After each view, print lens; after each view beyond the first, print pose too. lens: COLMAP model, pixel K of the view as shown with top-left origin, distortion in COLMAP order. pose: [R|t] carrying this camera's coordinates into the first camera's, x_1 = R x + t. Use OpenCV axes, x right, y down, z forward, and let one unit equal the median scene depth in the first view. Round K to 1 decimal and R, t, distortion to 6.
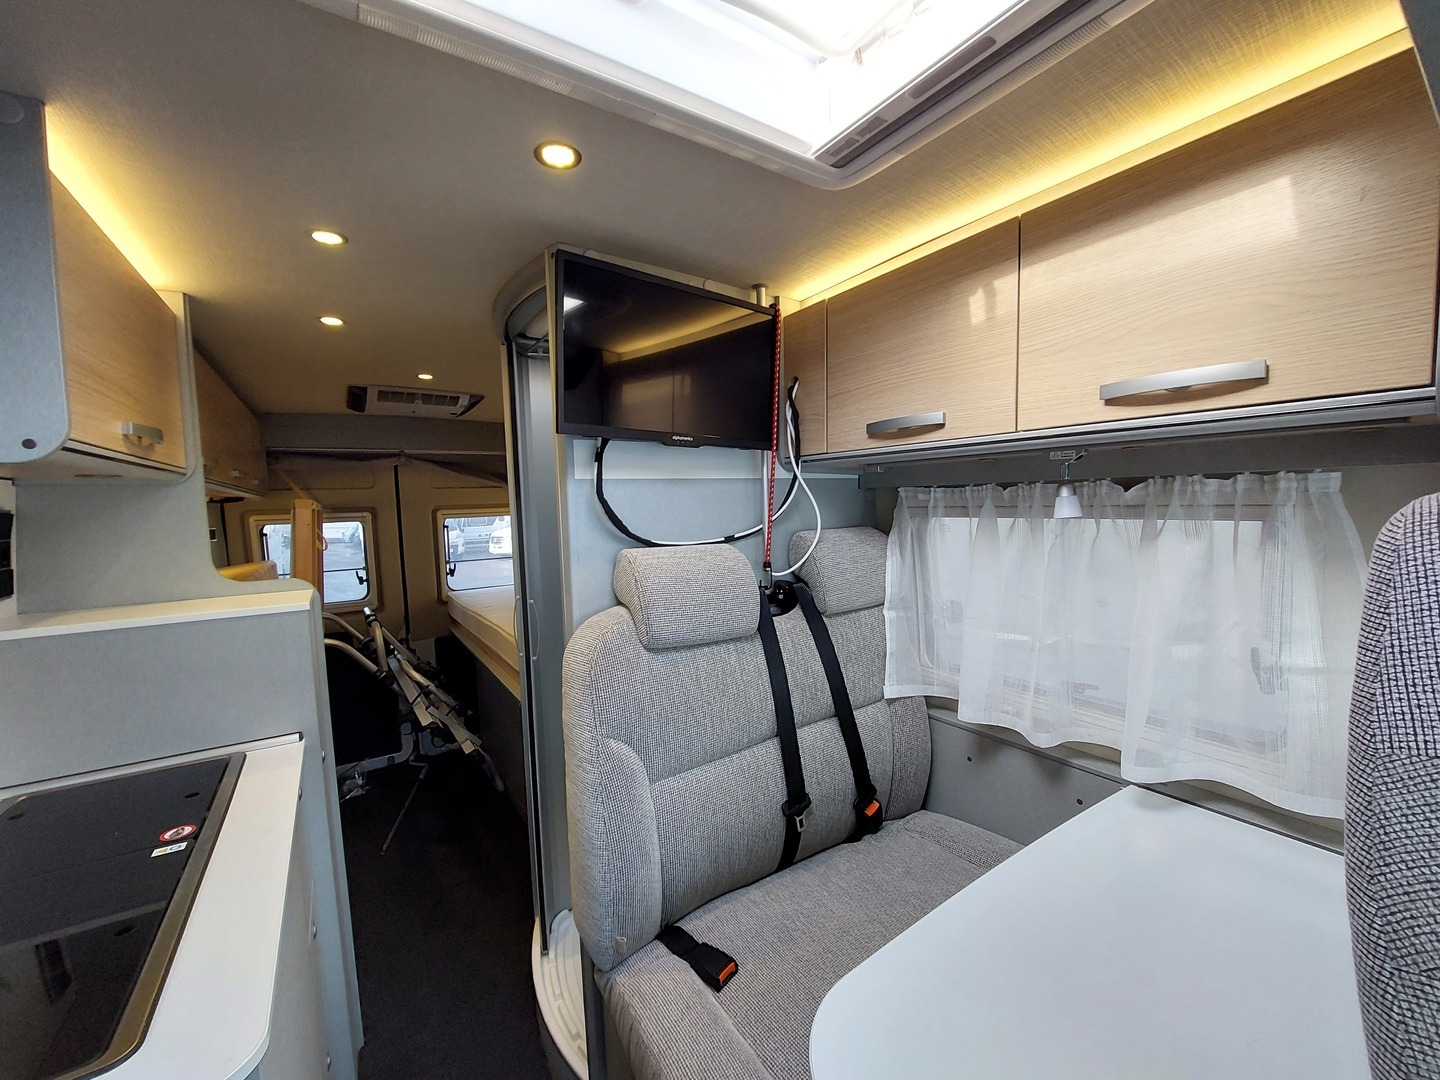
lens RADIAL K [[578.4, 0, 726.0], [0, 578.4, 549.7], [0, 0, 1]] dist [-0.002689, -0.000259]
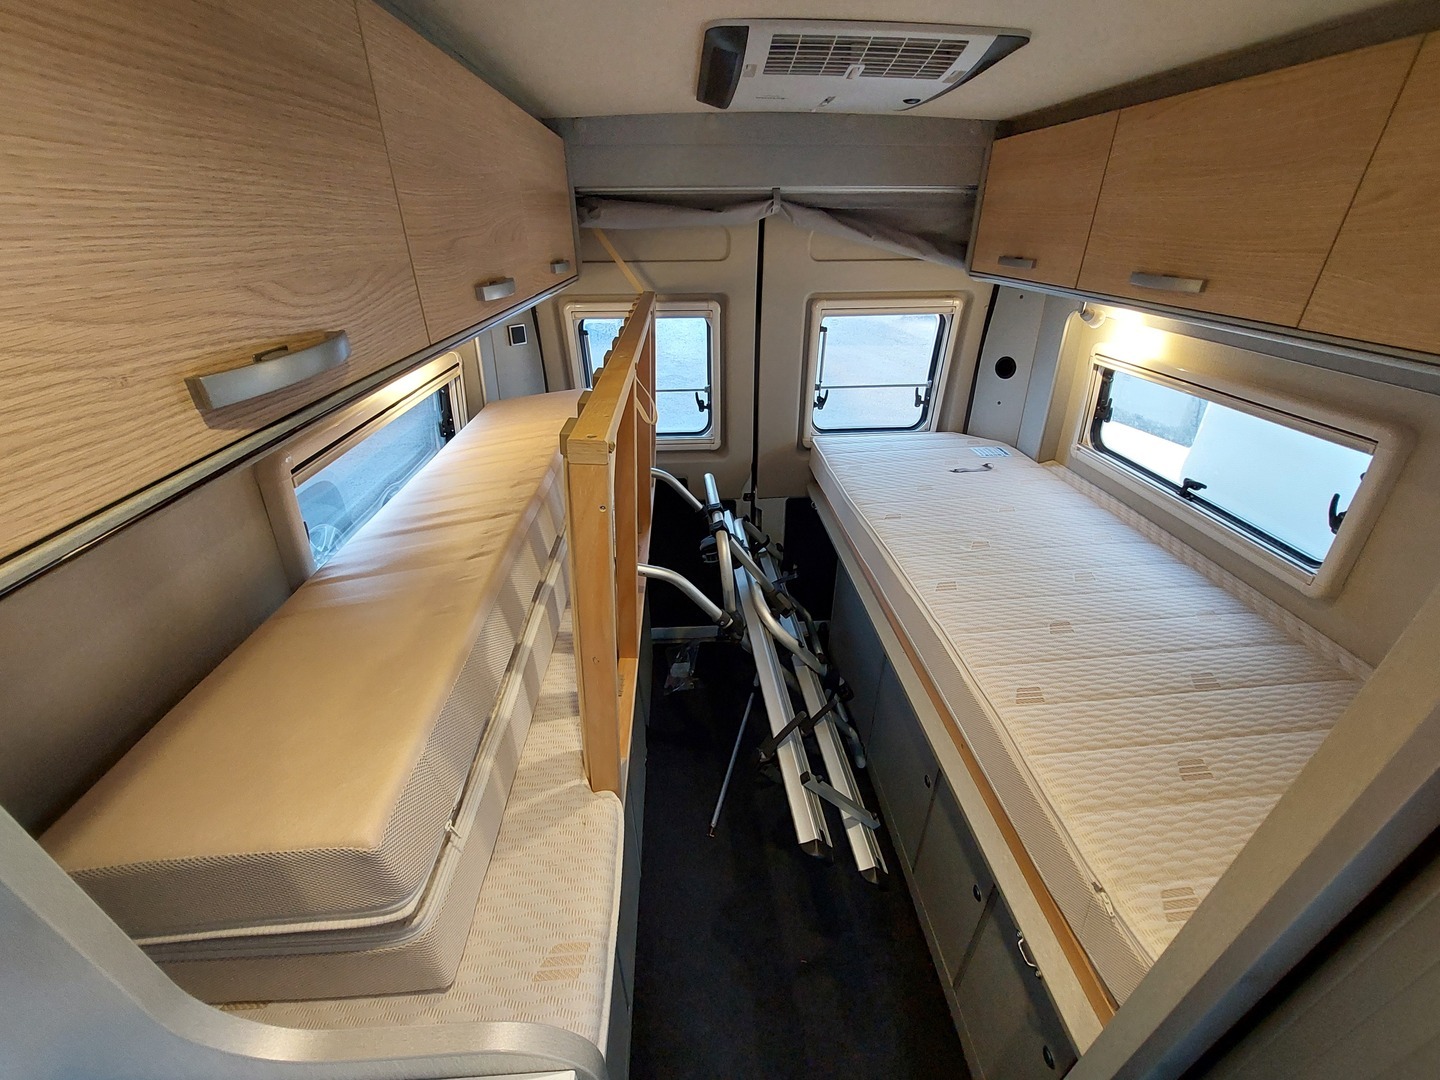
lens RADIAL K [[578.4, 0, 726.0], [0, 578.4, 549.7], [0, 0, 1]] dist [-0.002689, -0.000259]
pose [[0.868323, 0.269085, -0.416664, -0.279140], [-0.062676, 0.892842, 0.445988, -0.105016], [0.492023, -0.361147, 0.792140, 0.416434]]
